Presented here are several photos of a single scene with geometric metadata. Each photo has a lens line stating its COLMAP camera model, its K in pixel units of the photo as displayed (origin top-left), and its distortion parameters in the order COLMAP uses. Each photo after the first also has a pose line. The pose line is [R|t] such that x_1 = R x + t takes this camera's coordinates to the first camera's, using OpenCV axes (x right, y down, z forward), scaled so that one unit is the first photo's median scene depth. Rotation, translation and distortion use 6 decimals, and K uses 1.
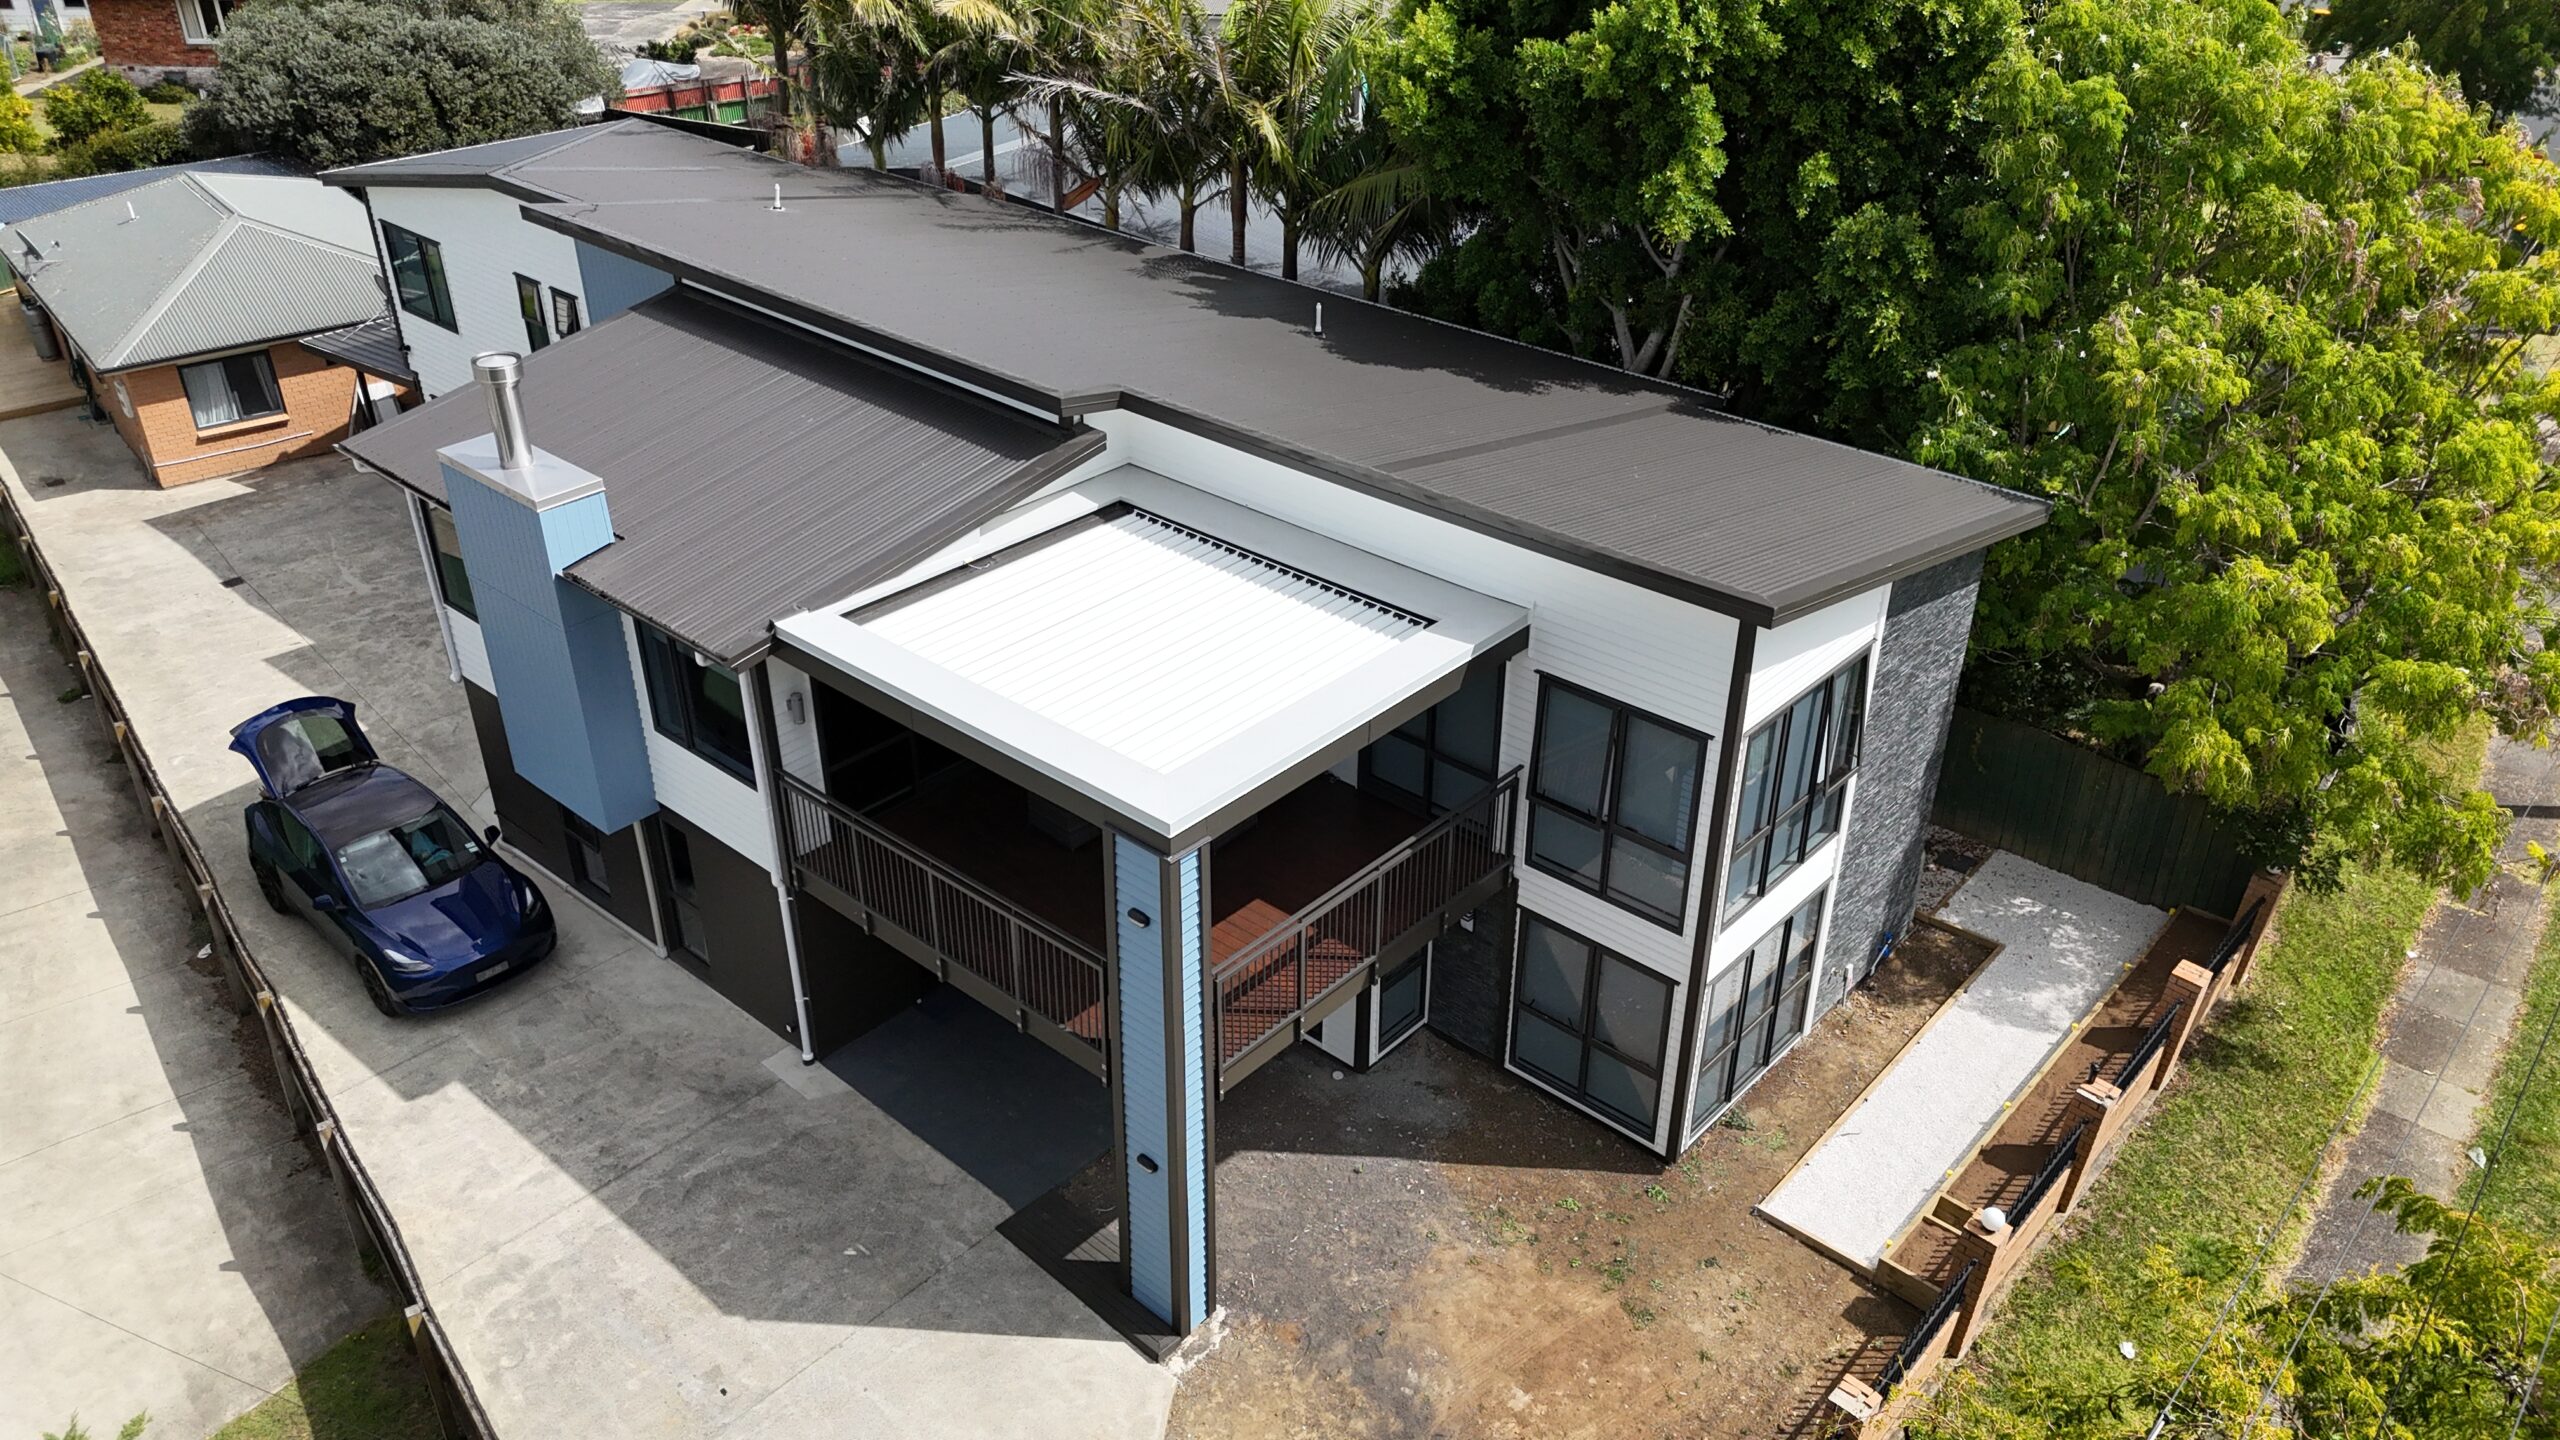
lens RADIAL K [[1860.1, 0, 1280.0], [0, 1860.1, 720.0], [0, 0, 1]] dist [0.002996, 0.000146]
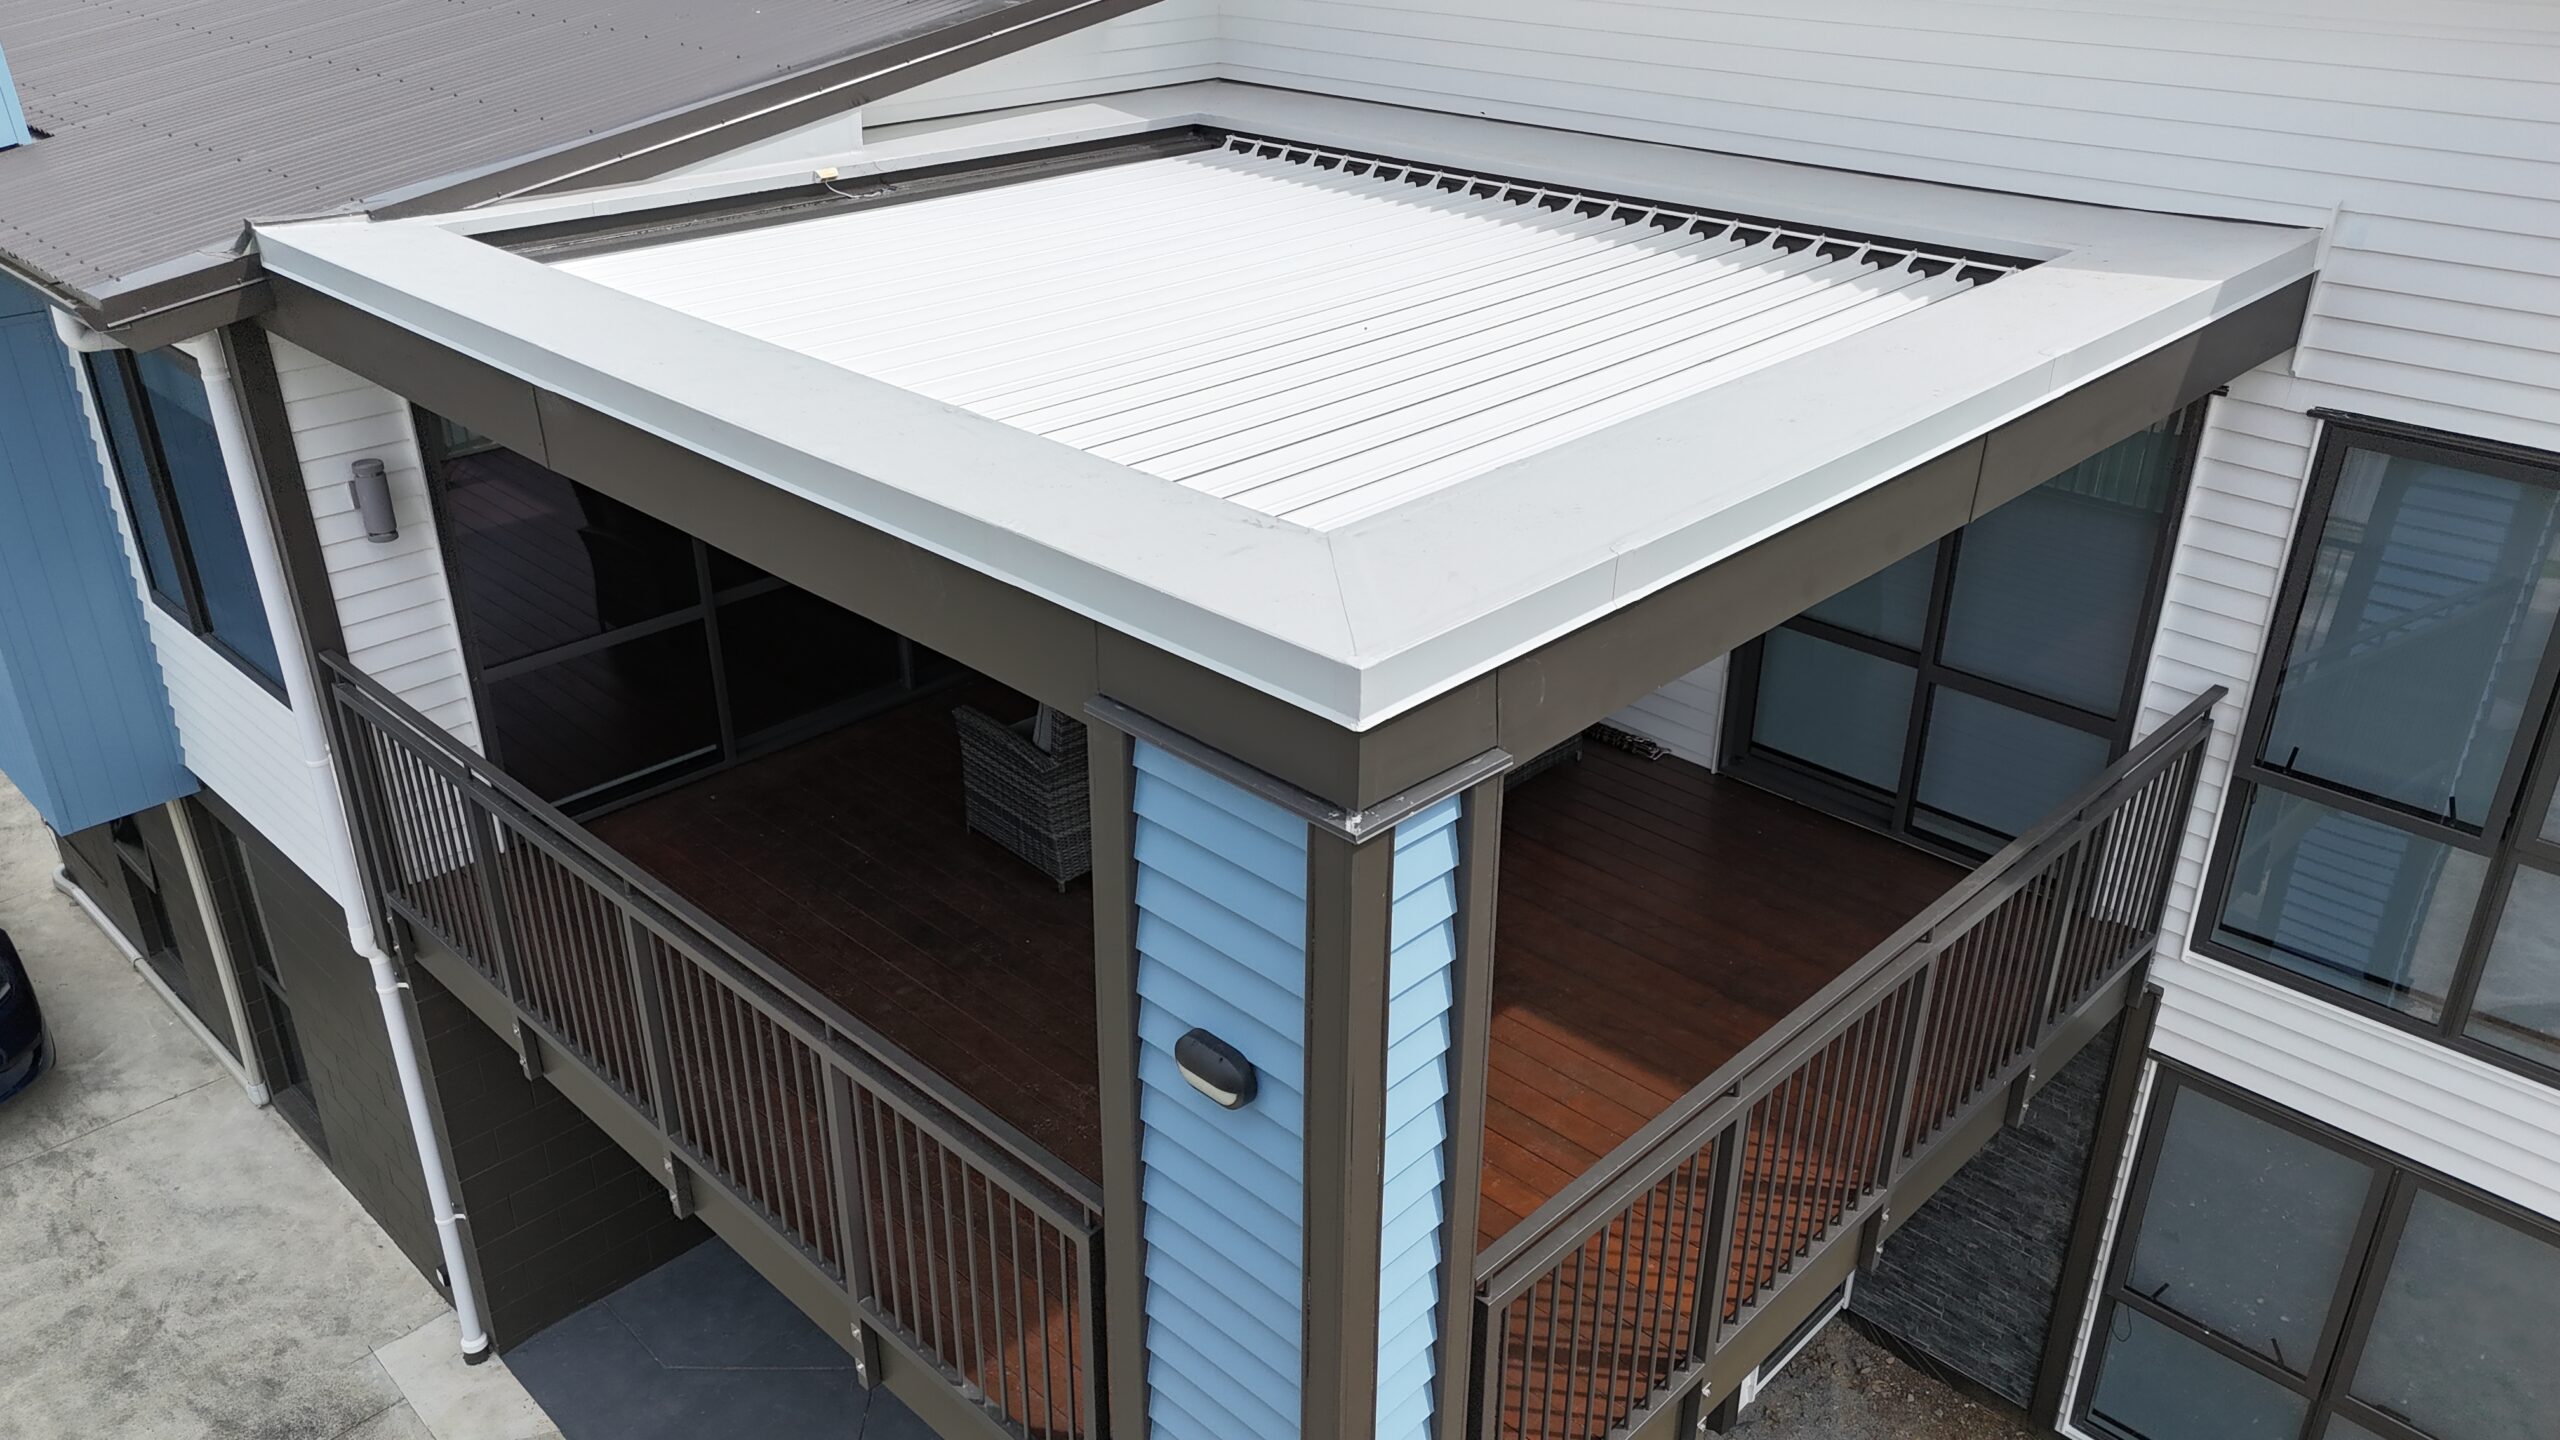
lens RADIAL K [[1888.0, 0, 1280.0], [0, 1888.0, 720.0], [0, 0, 1]] dist [-0.000727, 0.001119]
pose [[0.998690, 0.021629, -0.046373, -0.045913], [-0.024636, 0.997561, -0.065302, 0.061488], [0.044847, 0.066359, 0.996787, 0.603377]]
